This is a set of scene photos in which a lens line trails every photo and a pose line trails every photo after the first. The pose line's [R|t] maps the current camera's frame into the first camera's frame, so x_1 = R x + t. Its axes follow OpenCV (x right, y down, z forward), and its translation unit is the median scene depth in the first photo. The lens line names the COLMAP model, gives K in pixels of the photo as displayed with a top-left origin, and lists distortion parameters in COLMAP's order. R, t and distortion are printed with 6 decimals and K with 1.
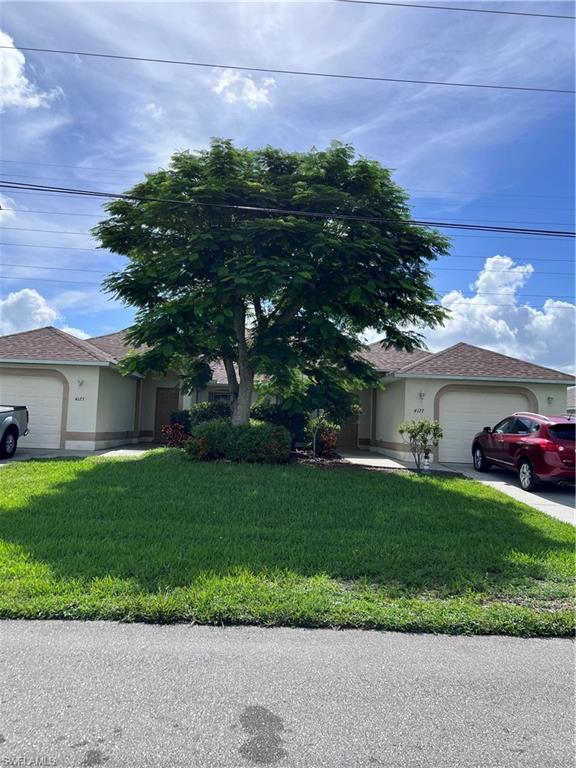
lens RADIAL K [[578.0, 0, 265.6], [0, 578.0, 373.9], [0, 0, 1]] dist [0.048908, -0.058335]
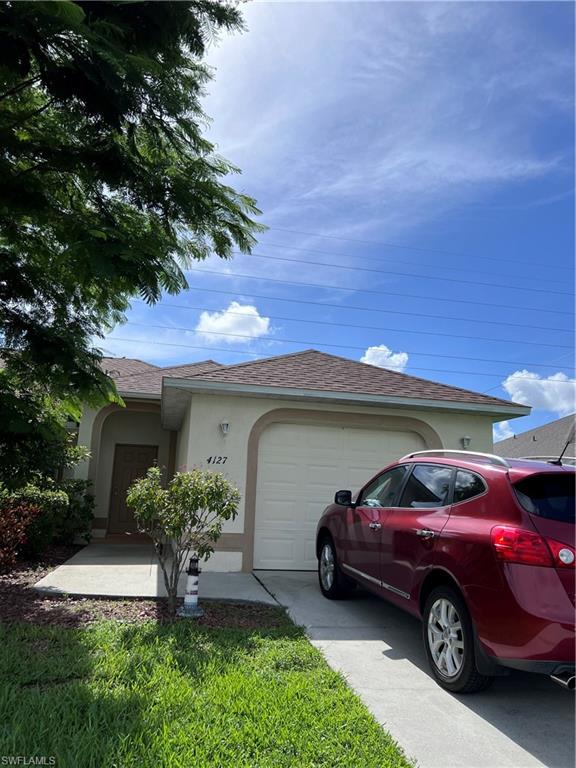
lens RADIAL K [[578.0, 0, 287.3], [0, 578.0, 385.6], [0, 0, 1]] dist [0.048908, -0.058335]
pose [[0.974484, 0.042728, 0.220354, 0.243563], [-0.017507, 0.993192, -0.115165, 0.064110], [-0.223775, 0.108369, 0.968598, 0.591844]]
